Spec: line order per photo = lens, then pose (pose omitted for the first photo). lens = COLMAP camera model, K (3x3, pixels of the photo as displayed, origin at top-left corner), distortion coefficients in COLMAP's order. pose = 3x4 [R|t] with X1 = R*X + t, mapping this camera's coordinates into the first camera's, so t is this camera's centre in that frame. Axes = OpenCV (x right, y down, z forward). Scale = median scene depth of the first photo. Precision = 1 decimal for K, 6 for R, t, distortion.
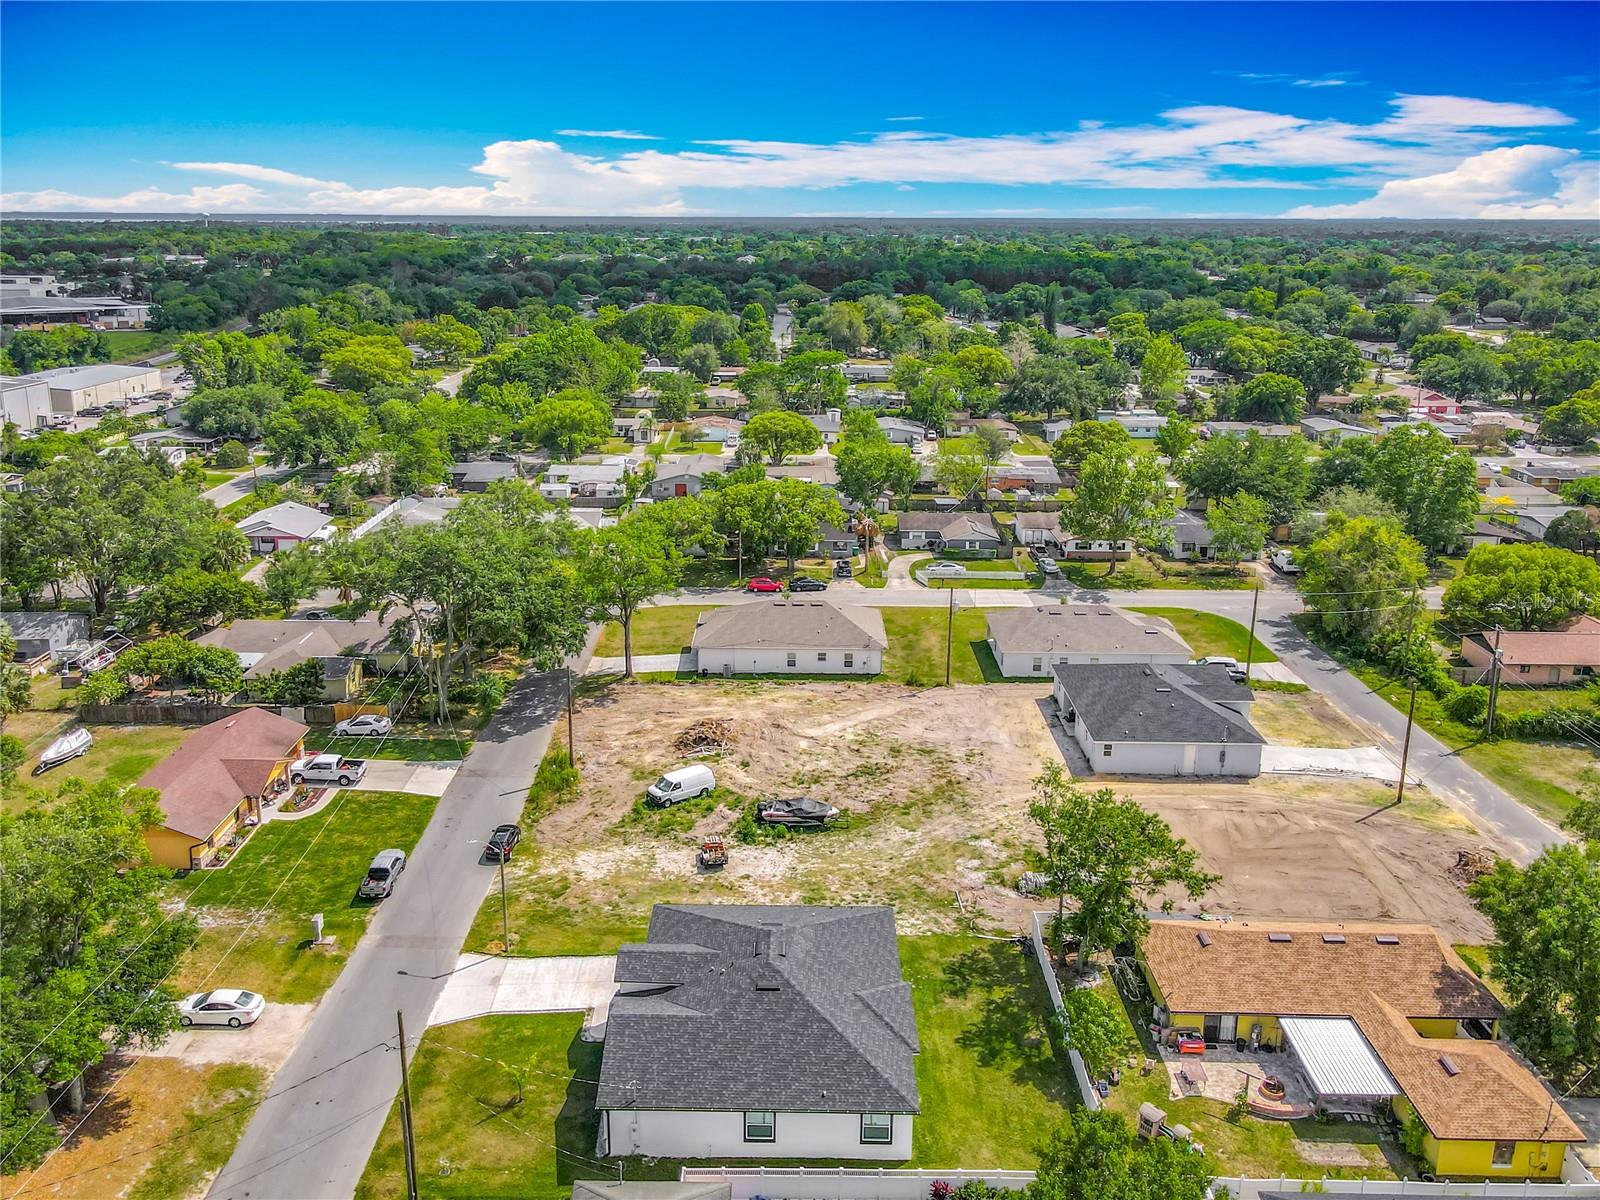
lens RADIAL K [[1196.4, 0, 783.7], [0, 1196.4, 558.5], [0, 0, 1]] dist [-0.012511, 0.045197]
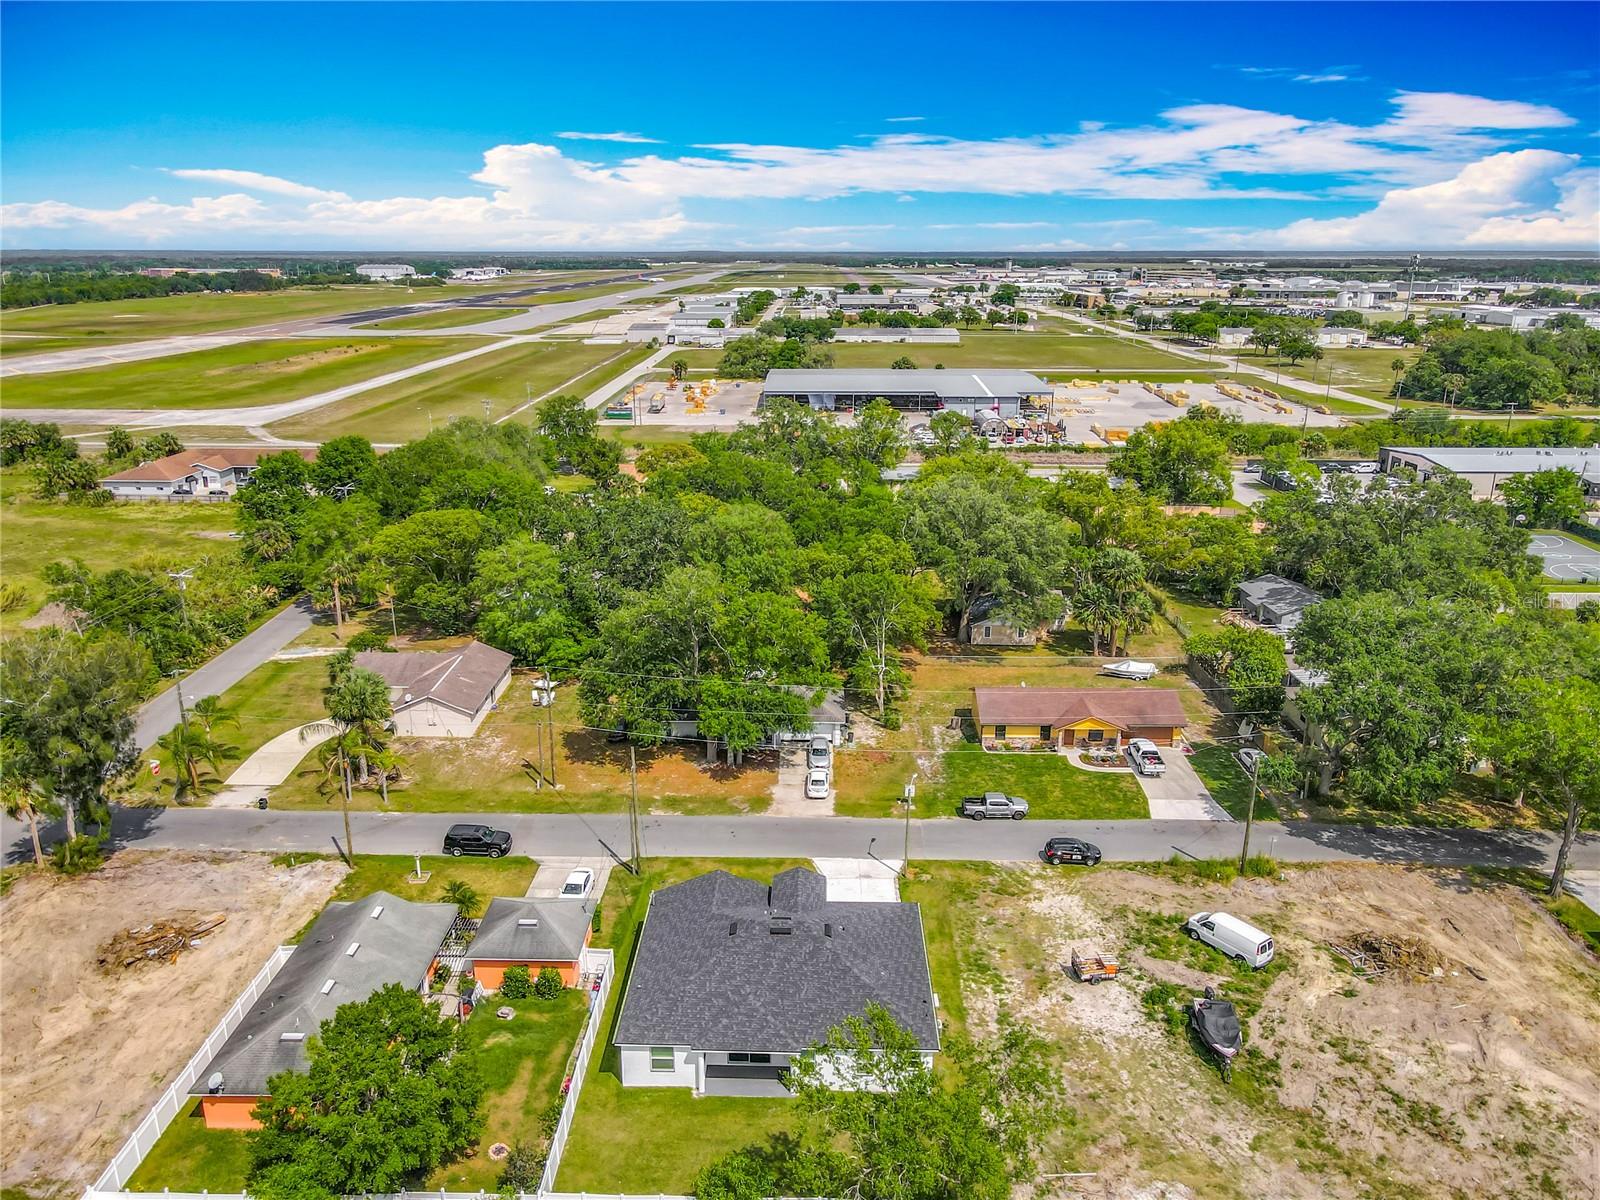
lens RADIAL K [[1187.4, 0, 790.8], [0, 1187.4, 600.9], [0, 0, 1]] dist [-0.002621, 0.027659]
pose [[-0.012950, 0.280436, -0.959785, 0.685892], [-0.278142, 0.920973, 0.272848, -0.175840], [0.960453, 0.270490, 0.066074, 0.621535]]
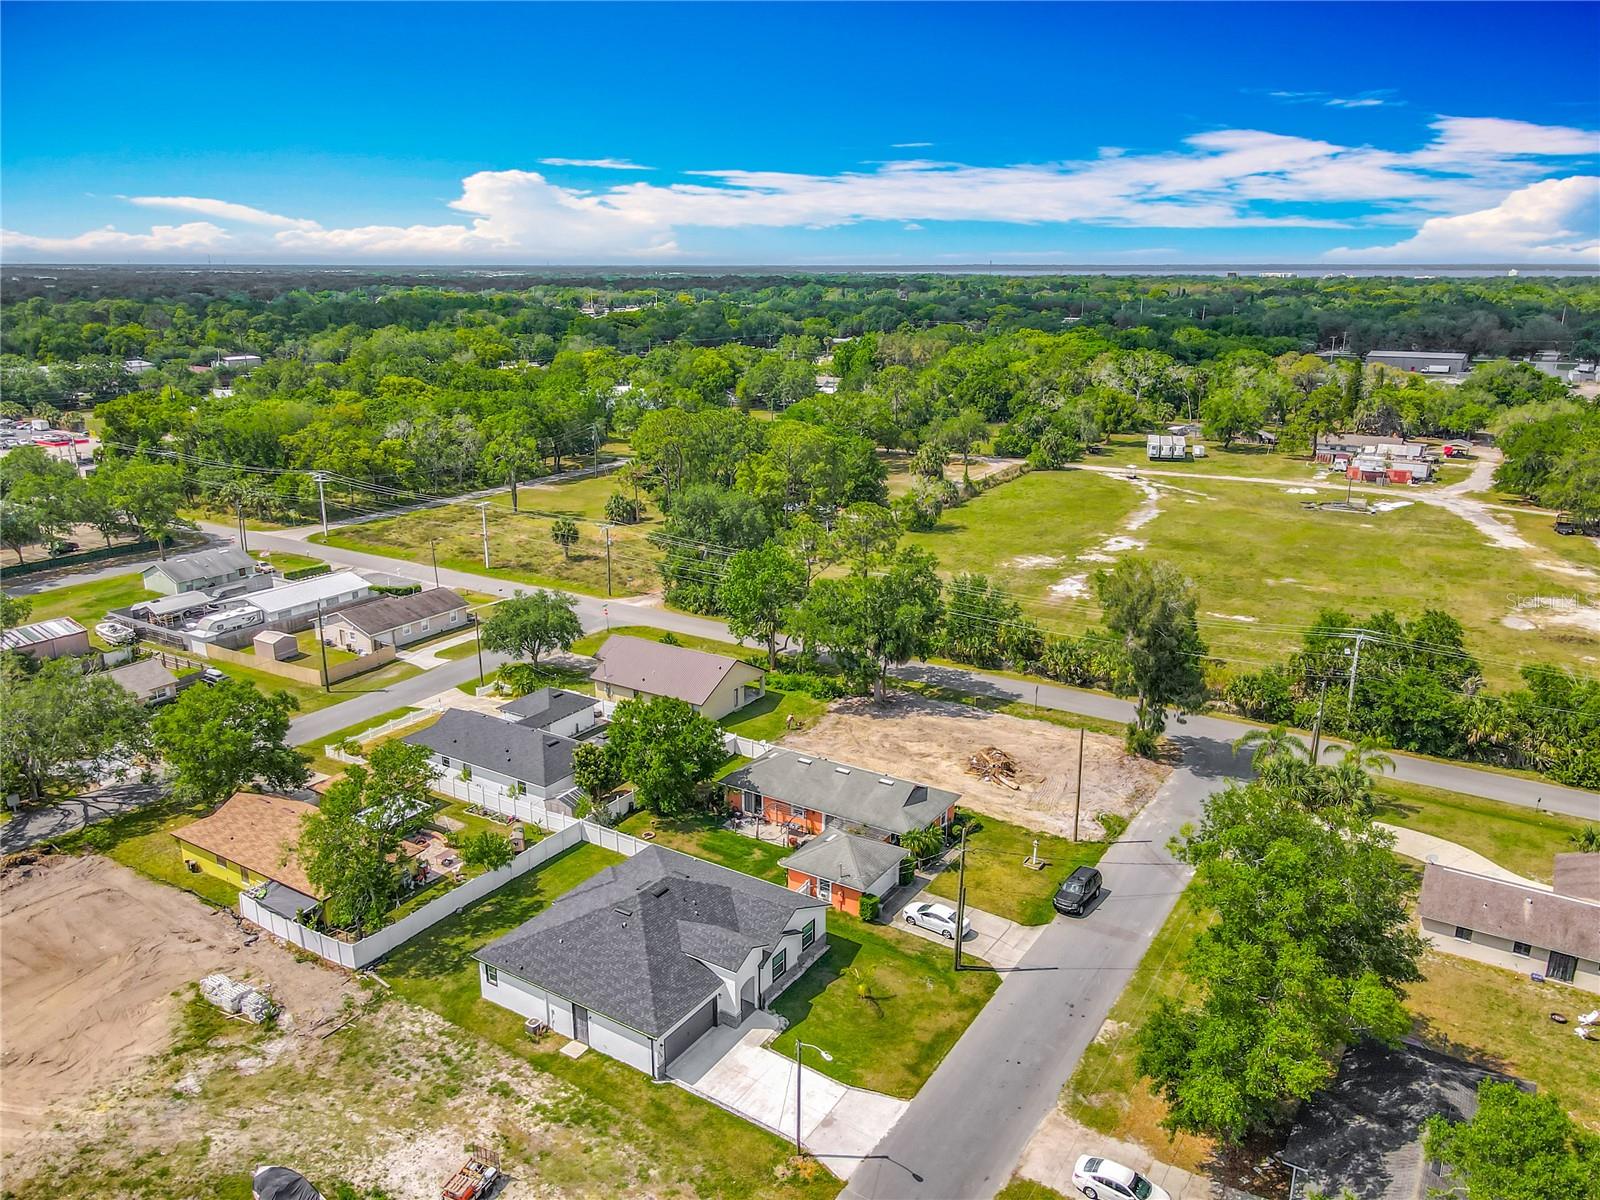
lens RADIAL K [[1196.4, 0, 783.7], [0, 1196.4, 558.5], [0, 0, 1]] dist [-0.012511, 0.045197]
pose [[-0.841445, -0.135909, 0.522972, -0.505083], [0.145641, 0.874986, 0.461723, -0.352716], [-0.520345, 0.464680, -0.716459, 1.182319]]
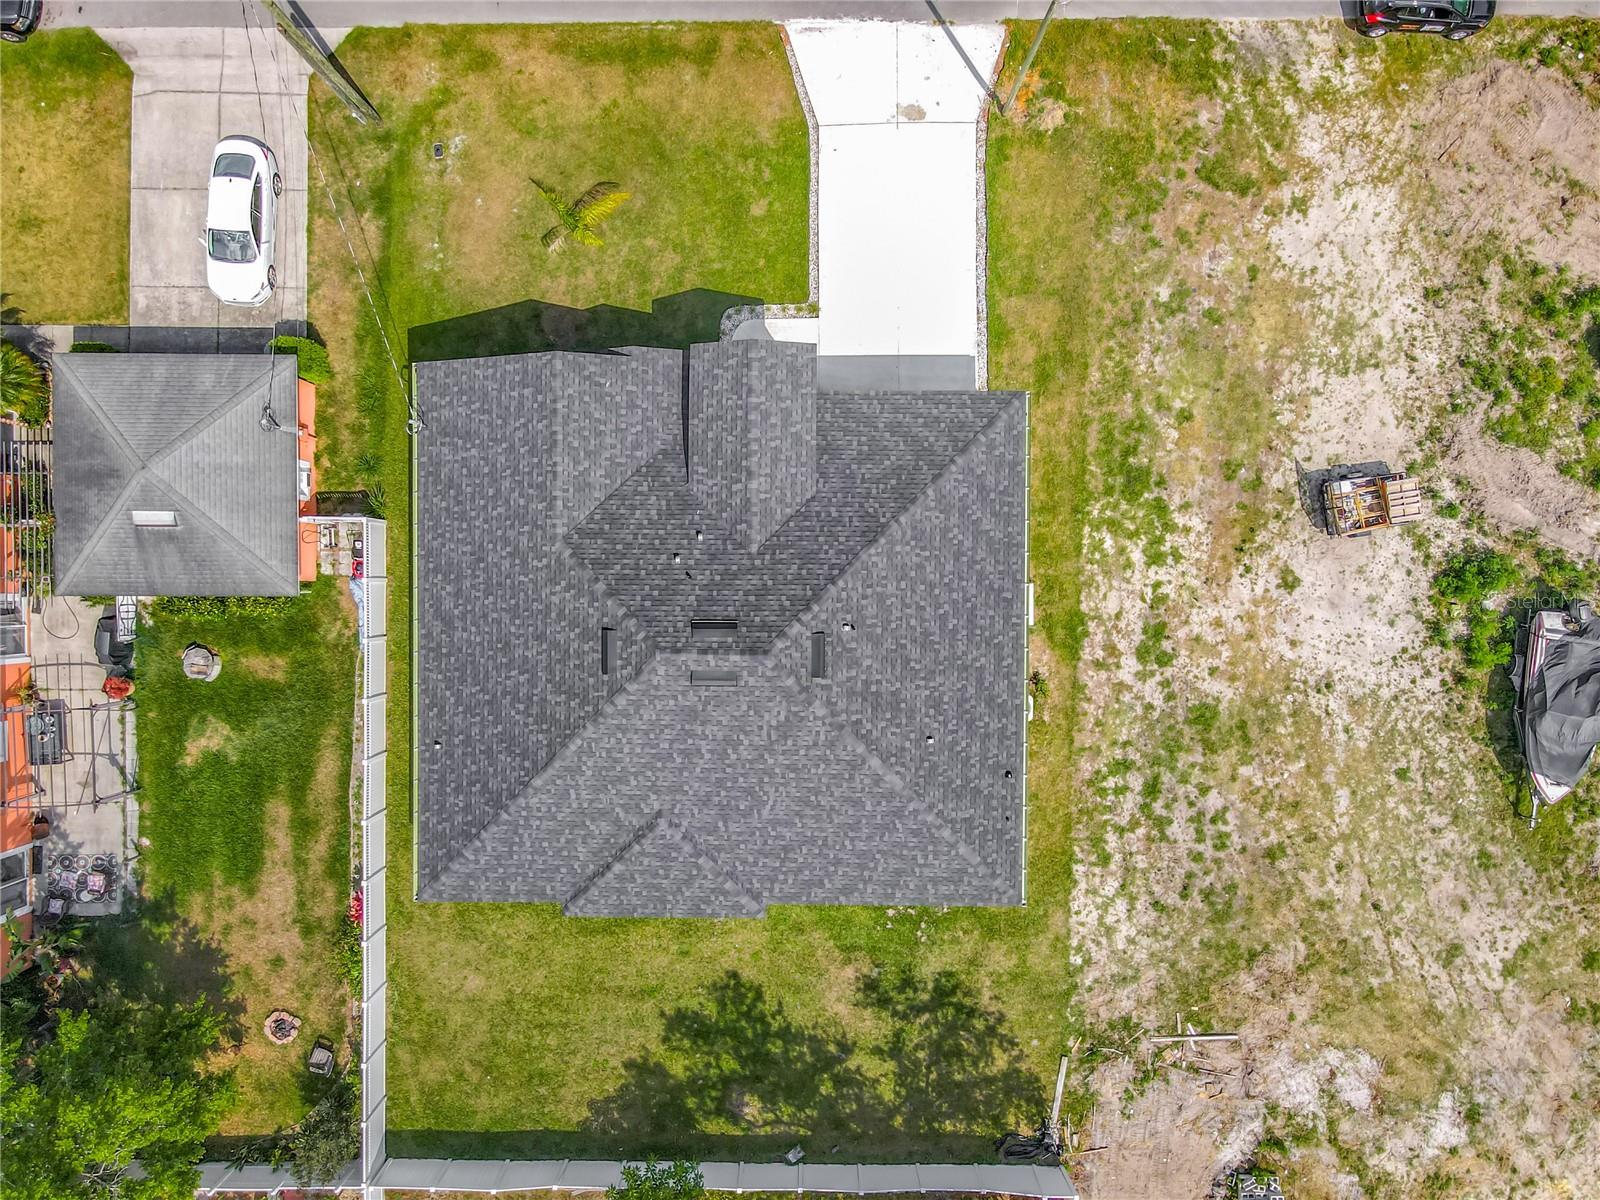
lens RADIAL K [[1187.4, 0, 790.8], [0, 1187.4, 600.9], [0, 0, 1]] dist [-0.002621, 0.027659]
pose [[0.007367, 0.999931, 0.009180, -0.027239], [-0.272189, -0.006829, 0.962220, -0.107167], [0.962216, -0.009588, 0.272120, 0.651234]]
